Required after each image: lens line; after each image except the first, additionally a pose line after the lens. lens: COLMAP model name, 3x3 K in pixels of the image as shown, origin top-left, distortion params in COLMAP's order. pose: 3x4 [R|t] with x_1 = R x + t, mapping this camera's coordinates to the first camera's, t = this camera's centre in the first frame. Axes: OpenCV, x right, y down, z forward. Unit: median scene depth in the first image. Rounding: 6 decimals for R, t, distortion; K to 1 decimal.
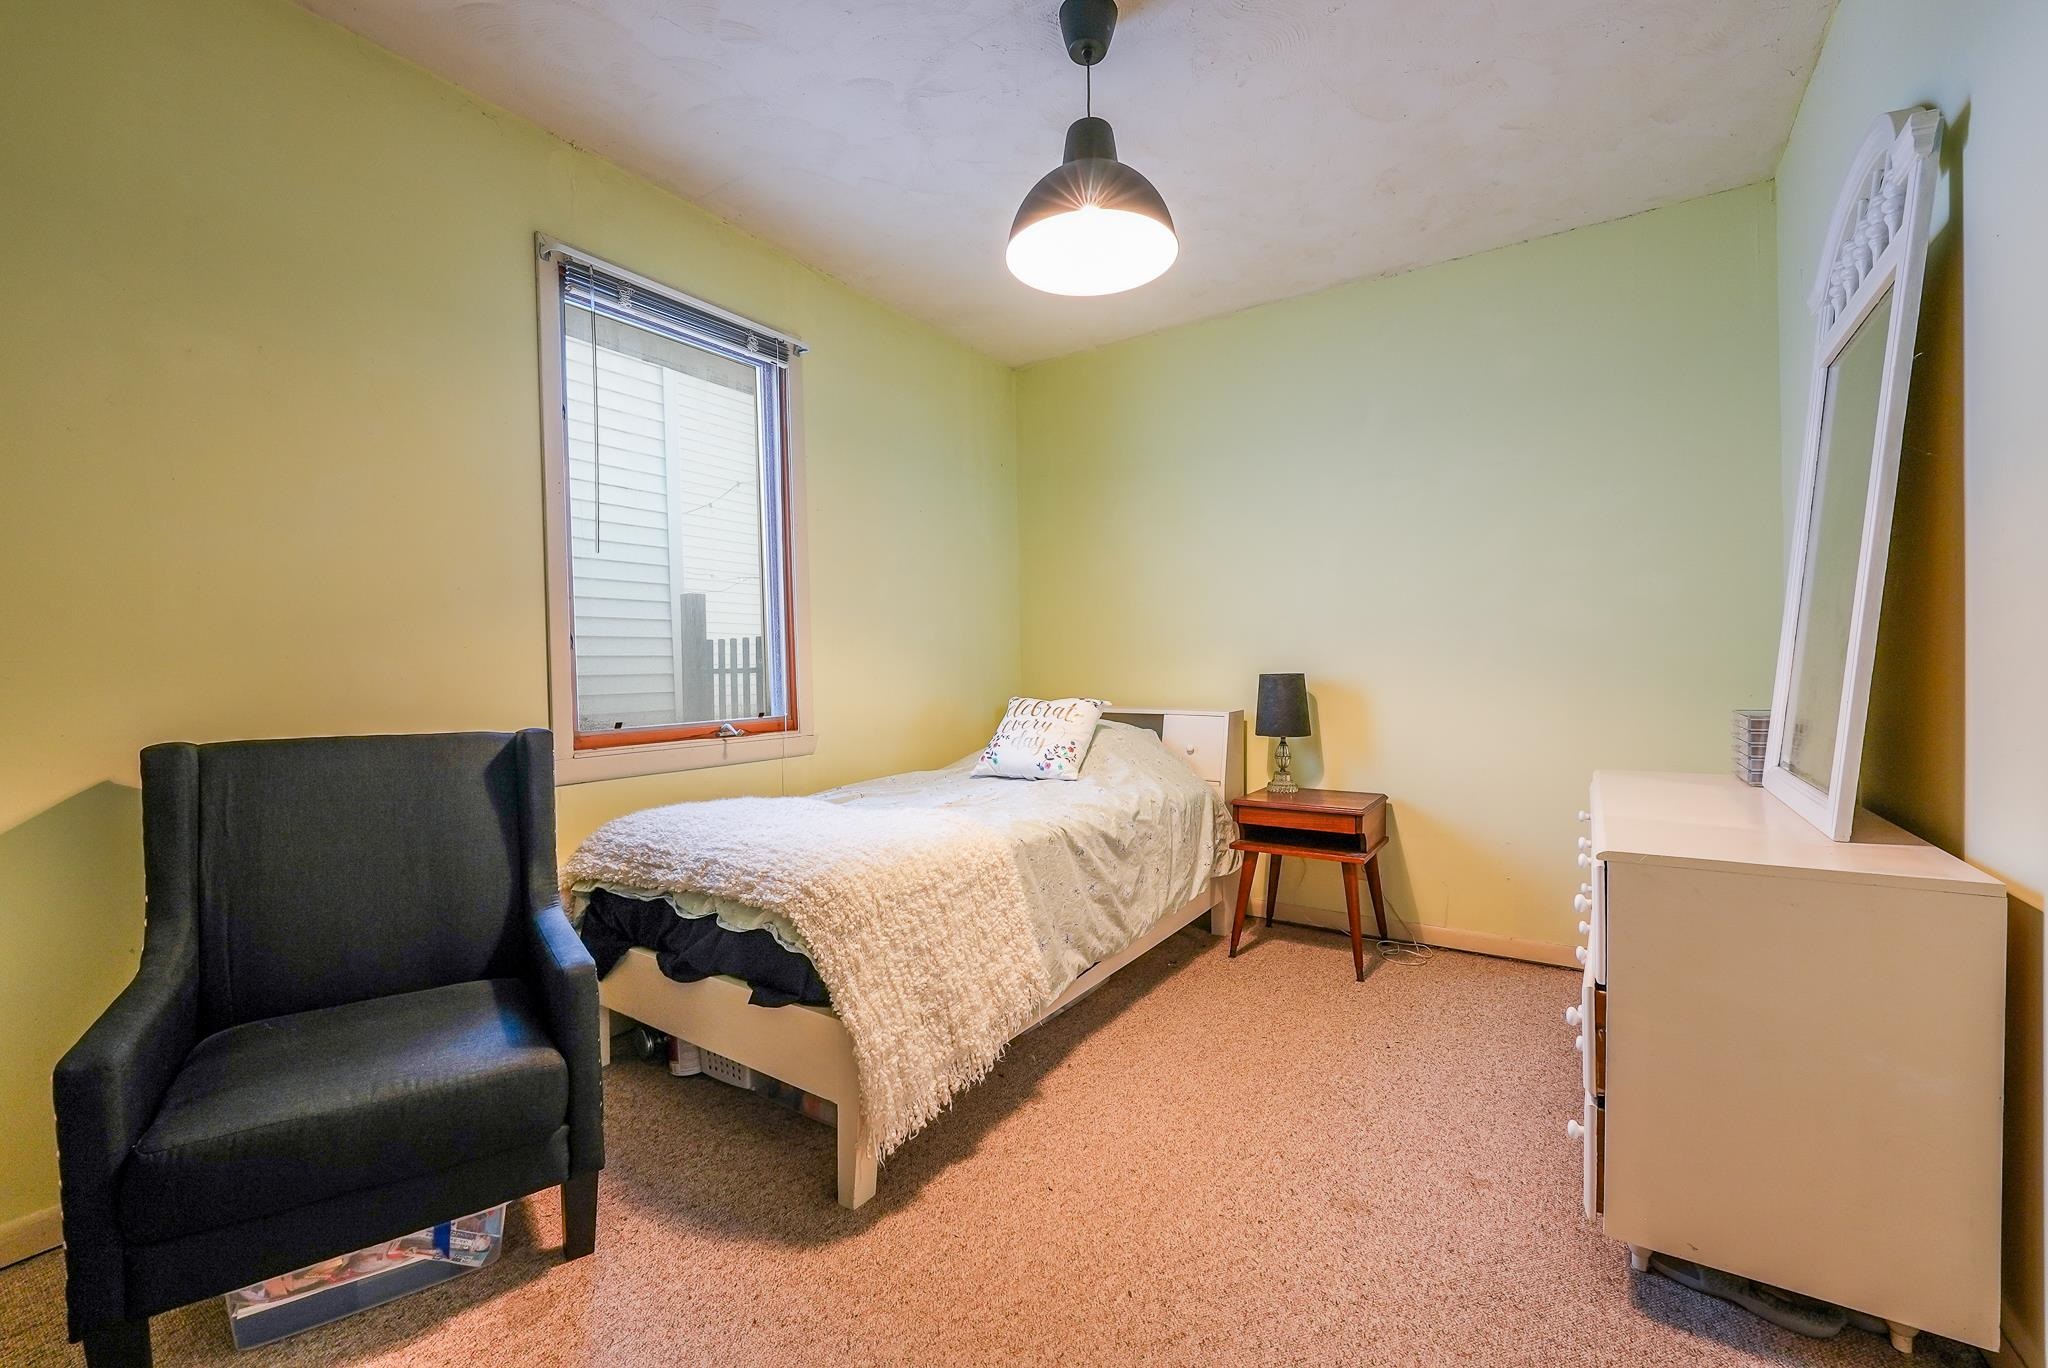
lens RADIAL K [[832.1, 0, 1019.8], [0, 832.1, 683.7], [0, 0, 1]] dist [-0.007070, -0.002711]
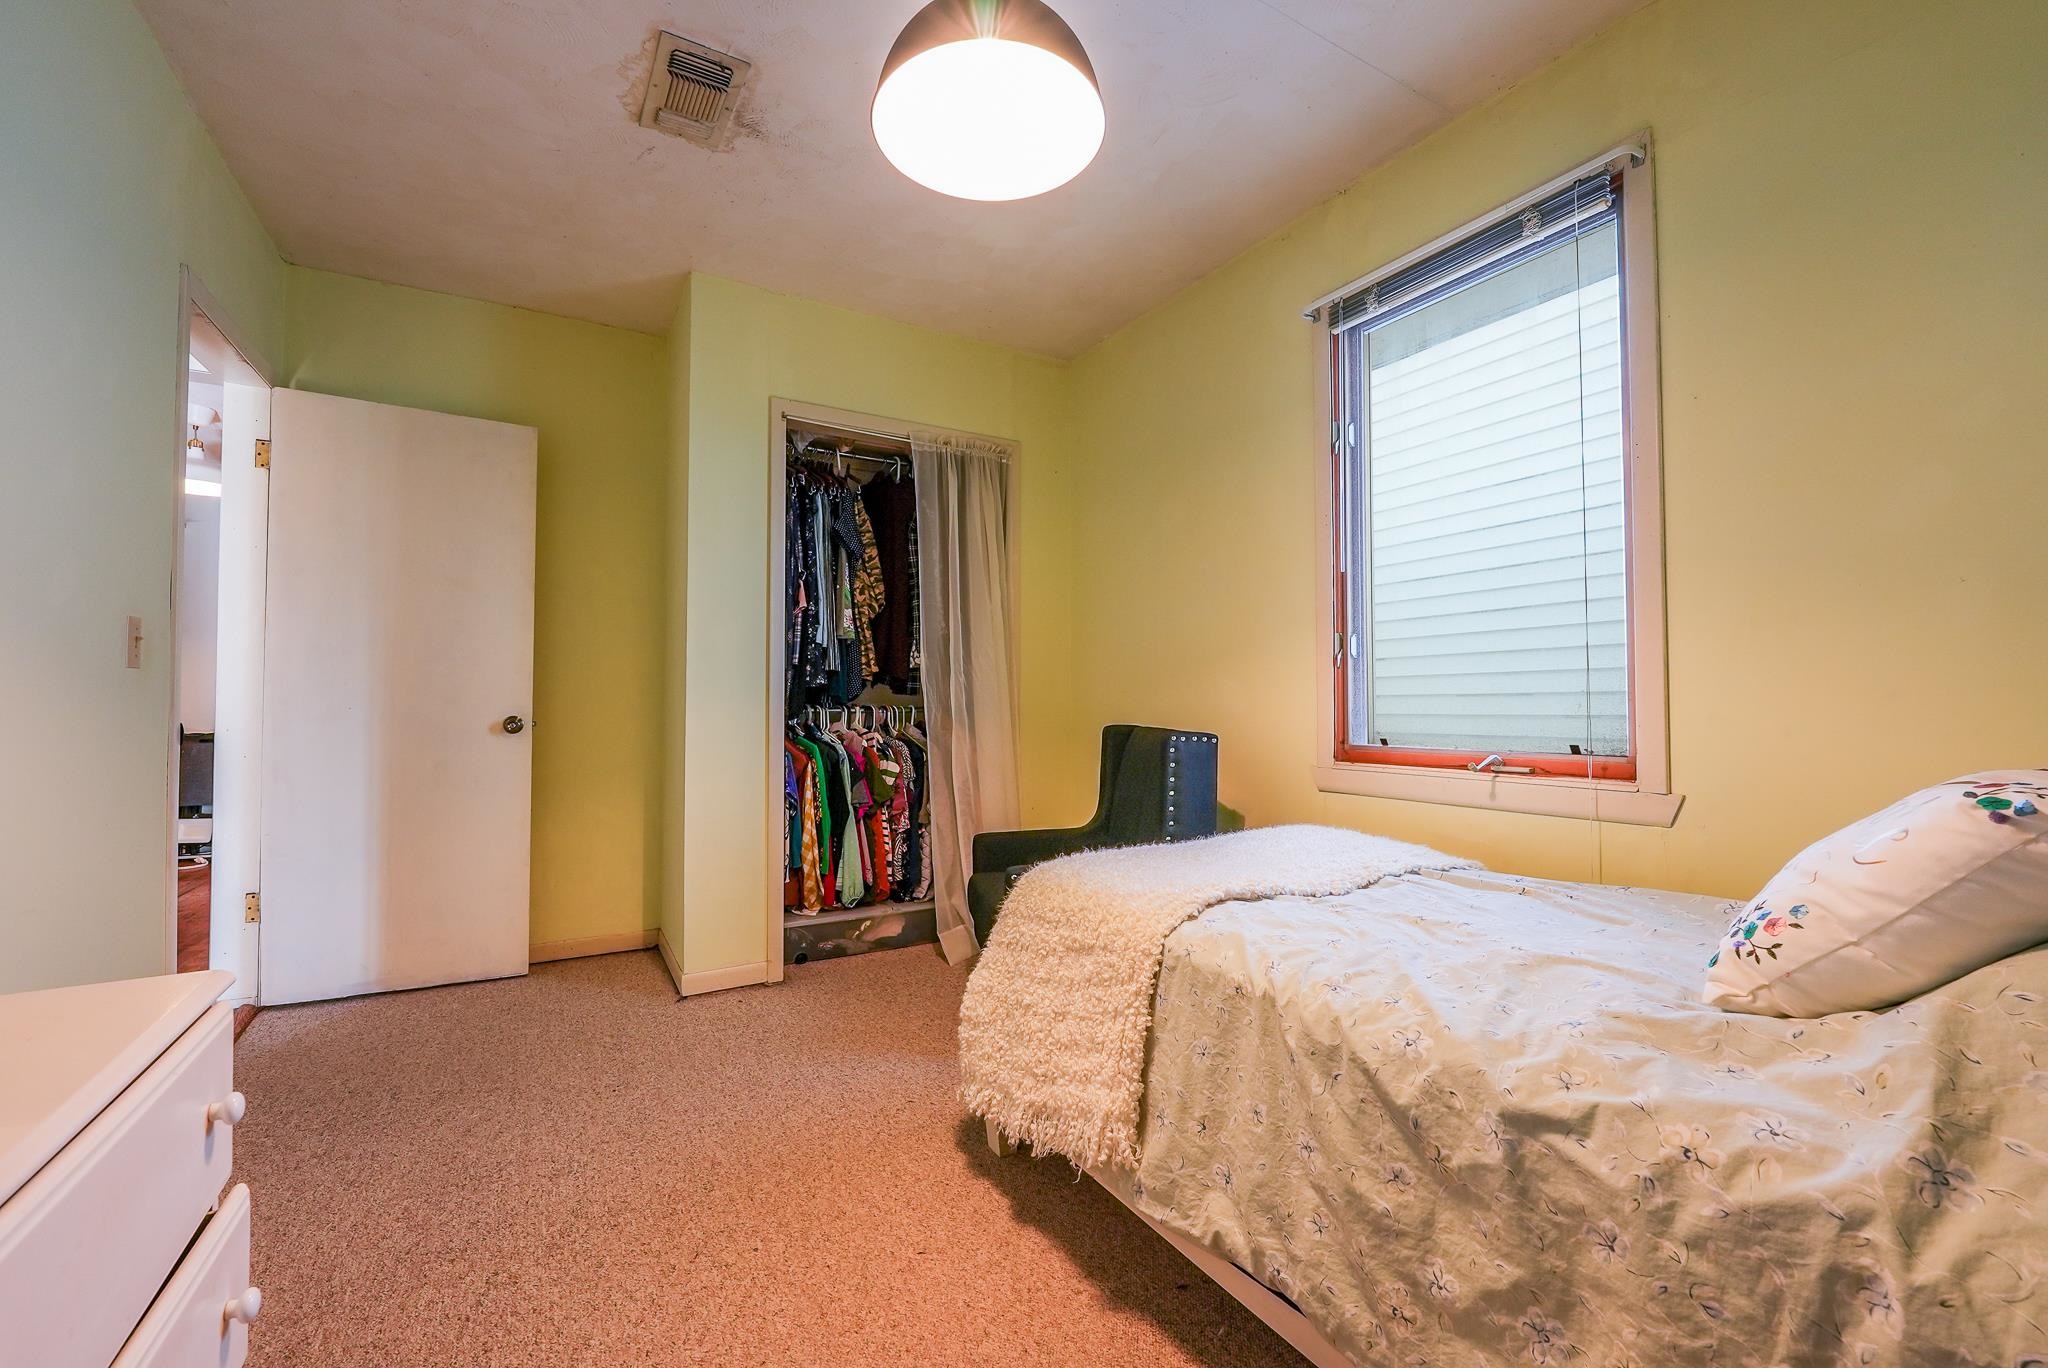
lens RADIAL K [[832.1, 0, 1019.4], [0, 832.1, 676.5], [0, 0, 1]] dist [-0.007070, -0.002711]
pose [[-0.423976, -0.004763, -0.905661, 0.644011], [-0.002401, 0.999989, -0.004135, -0.024098], [0.905670, 0.000421, -0.423983, 1.156026]]
